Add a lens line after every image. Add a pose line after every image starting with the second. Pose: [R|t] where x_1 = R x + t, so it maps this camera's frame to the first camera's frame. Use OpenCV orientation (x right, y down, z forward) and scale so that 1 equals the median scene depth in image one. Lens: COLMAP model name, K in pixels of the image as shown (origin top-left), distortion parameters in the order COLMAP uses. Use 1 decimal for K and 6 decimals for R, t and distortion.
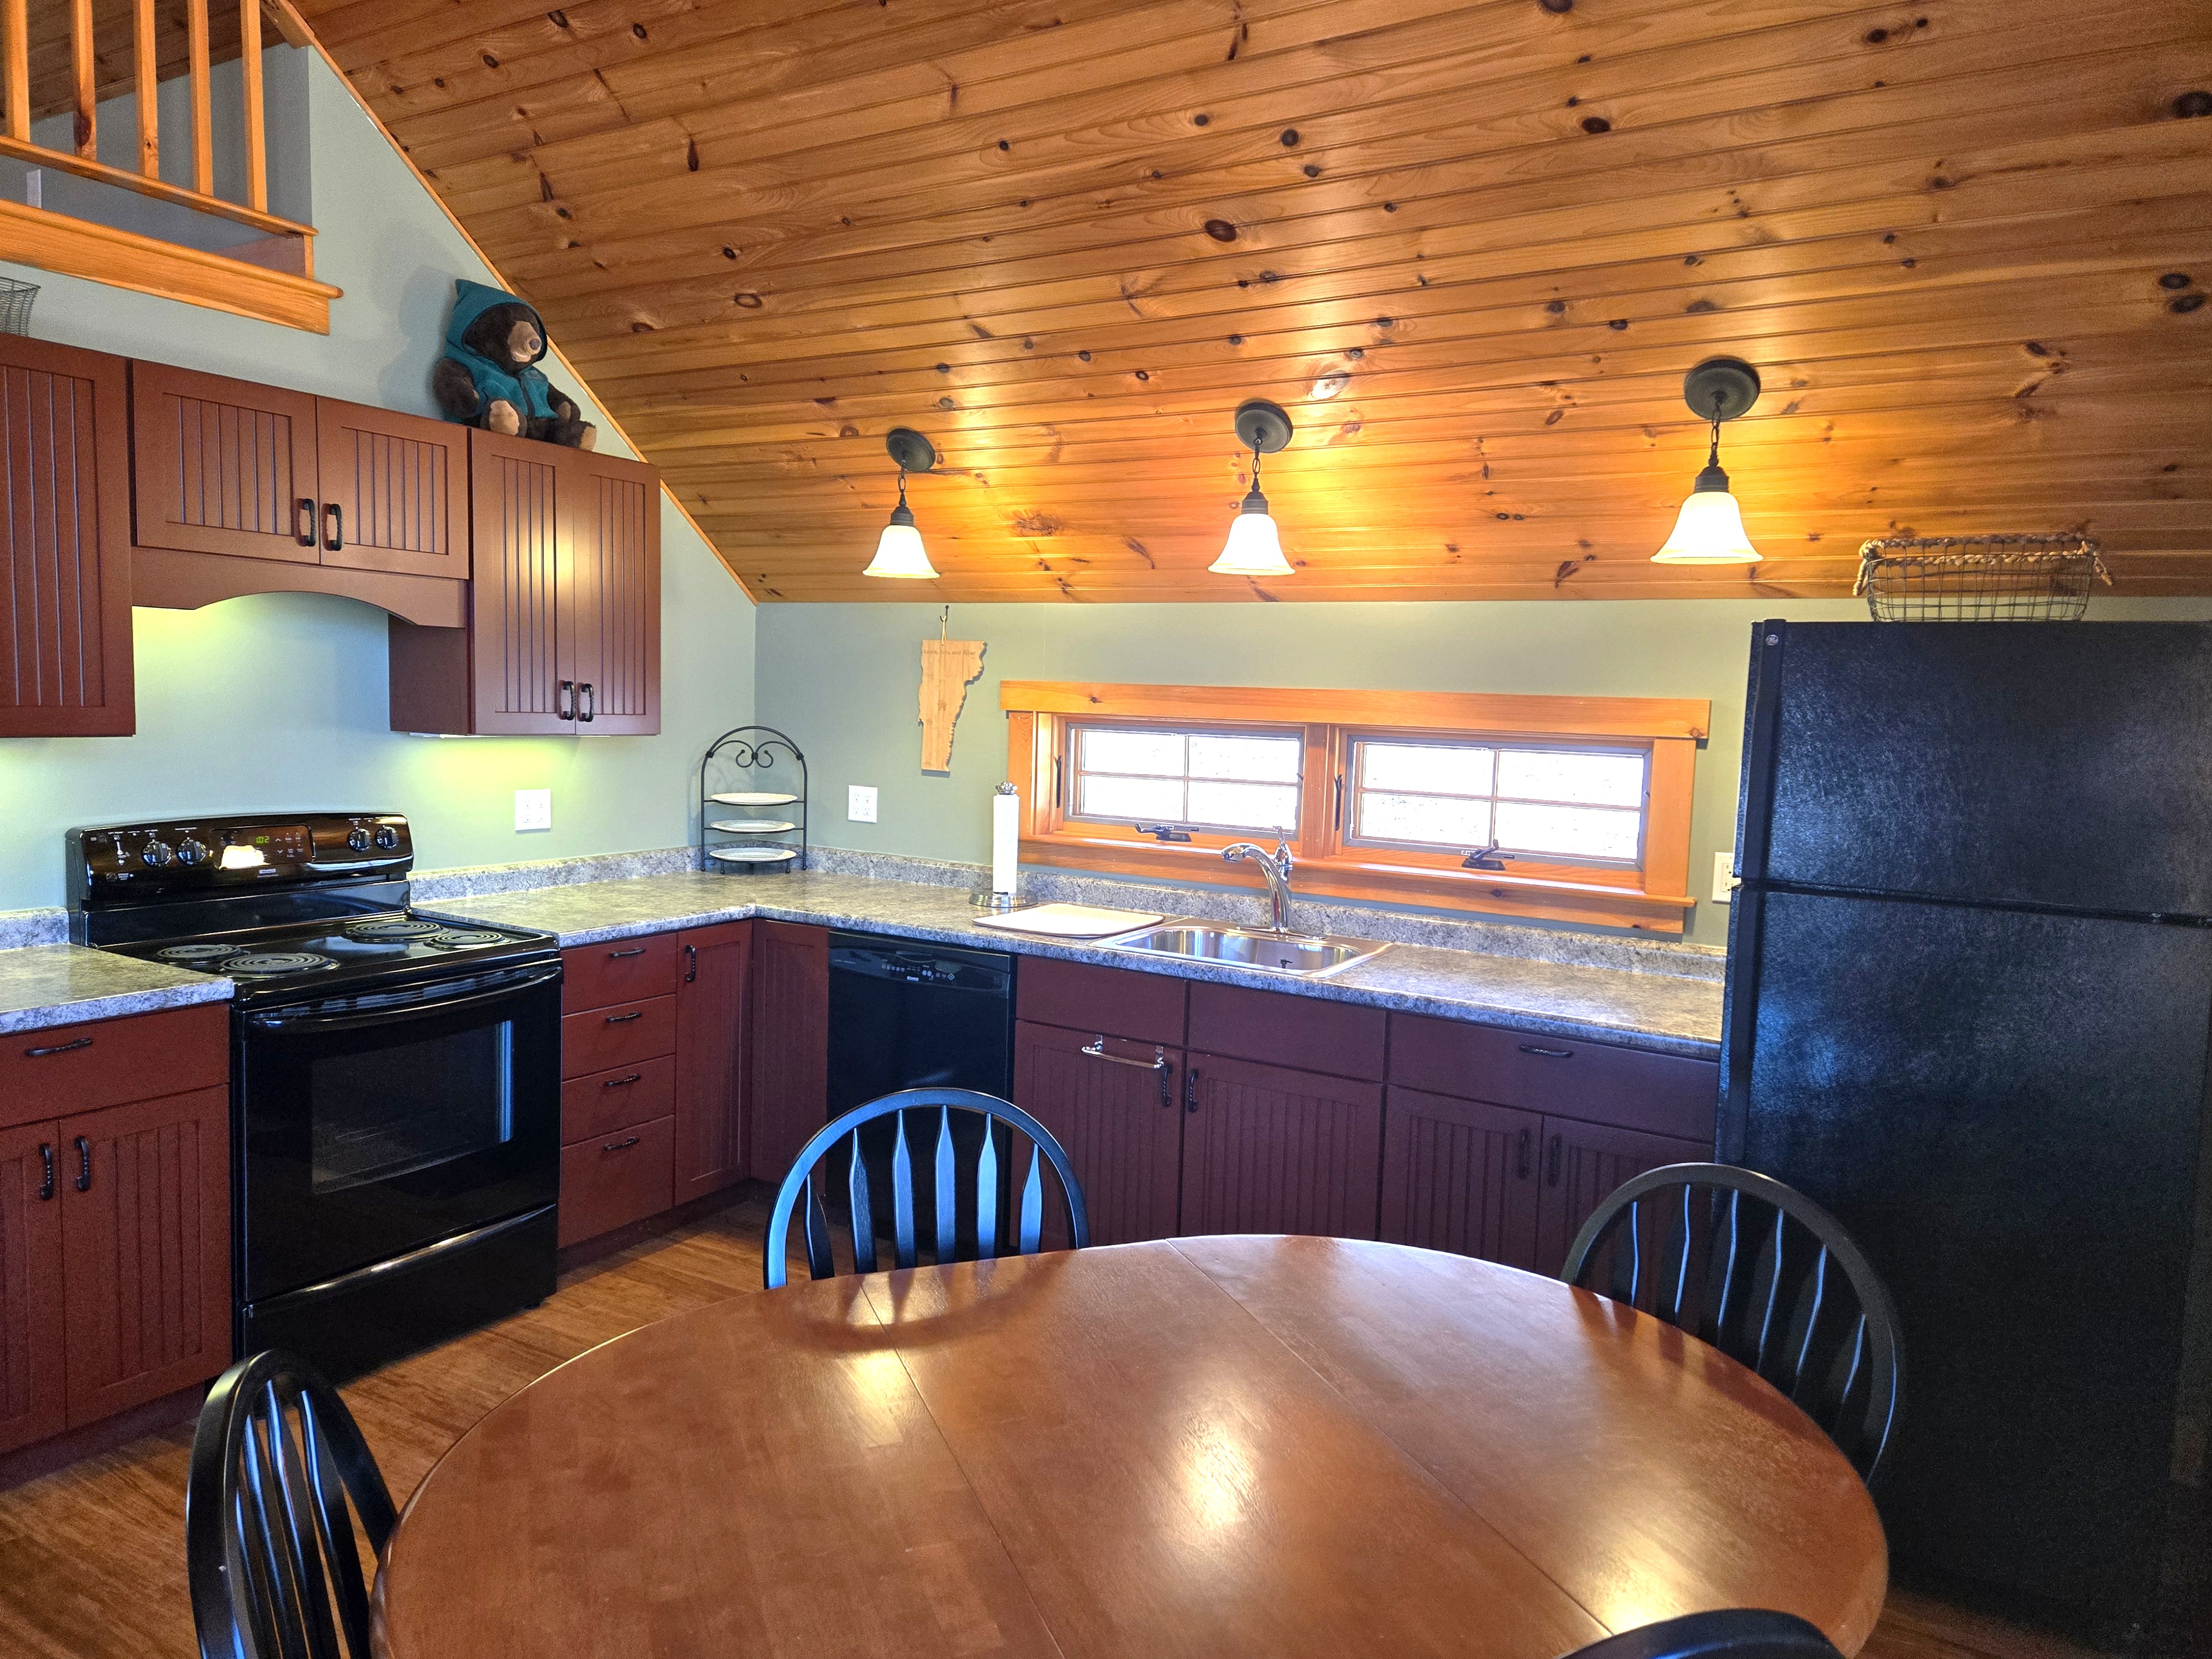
lens RADIAL K [[1498.5, 0, 1110.2], [0, 1498.5, 817.0], [0, 0, 1]] dist [0.081995, -0.069245]
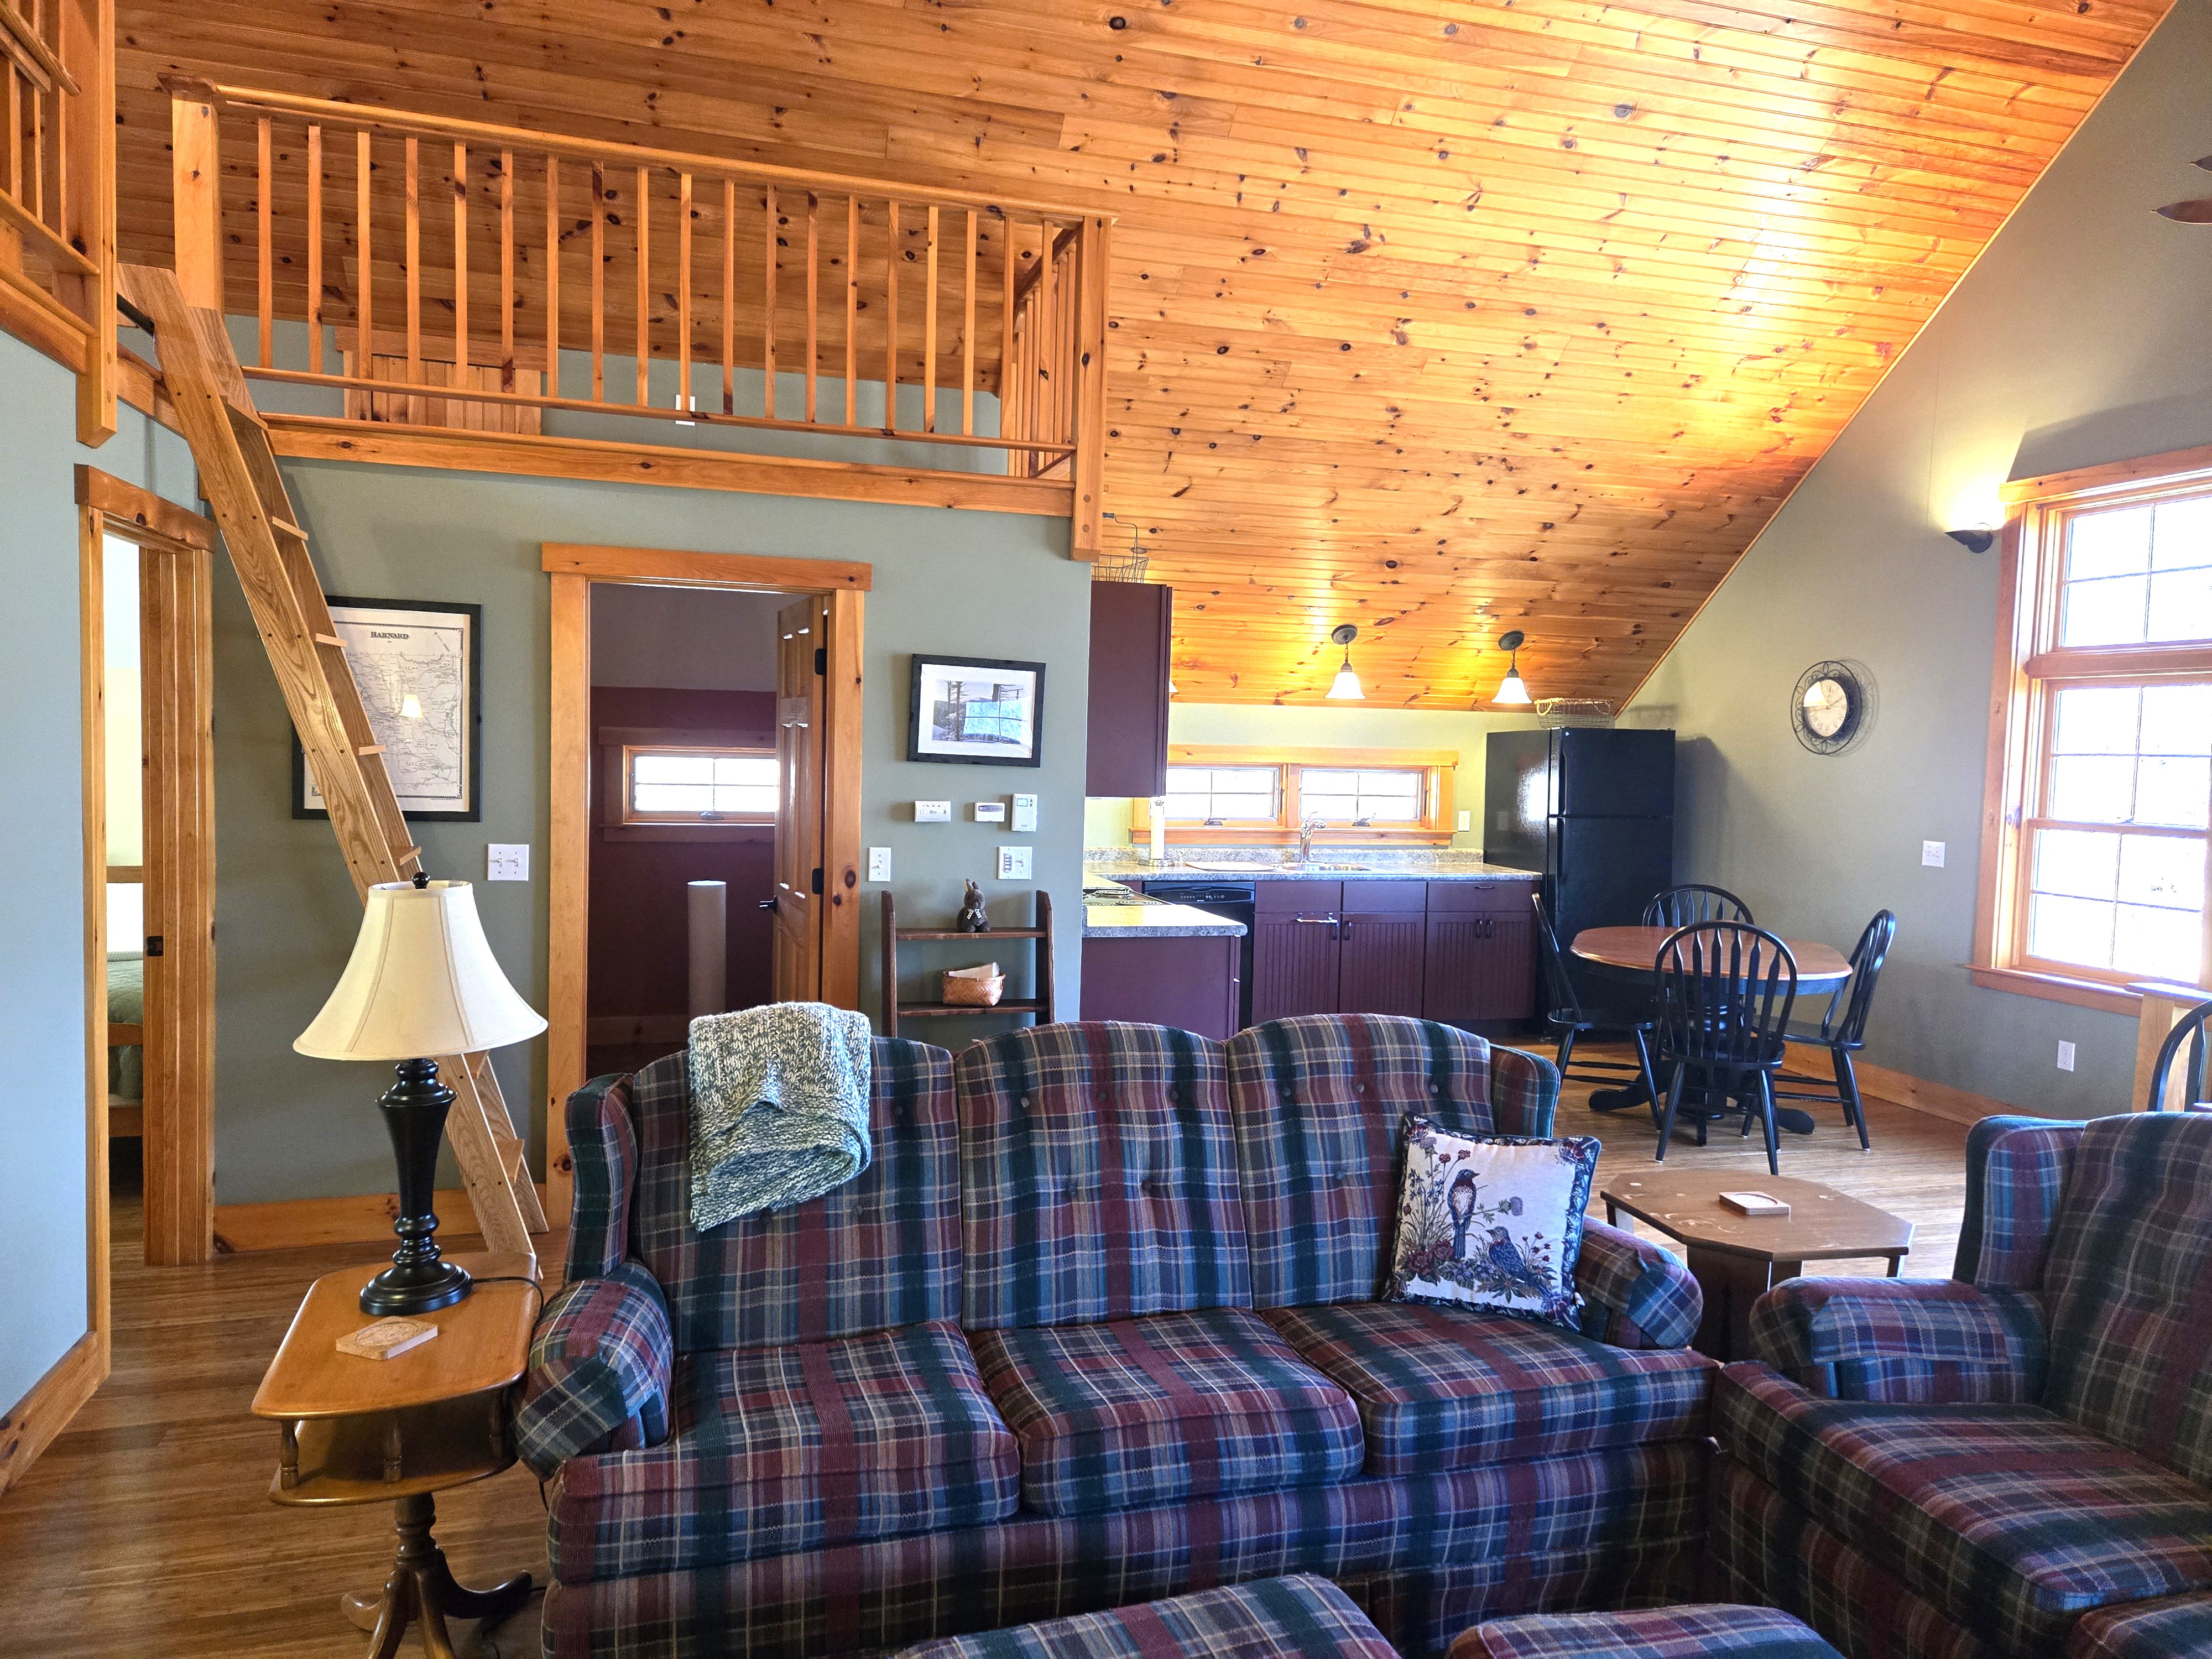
lens RADIAL K [[1498.5, 0, 1110.2], [0, 1498.5, 817.0], [0, 0, 1]] dist [0.081995, -0.069245]
pose [[0.673896, -0.054197, 0.736836, -1.825564], [0.058878, 0.998073, 0.019564, -0.050101], [-0.736477, 0.030199, 0.675788, -0.257655]]
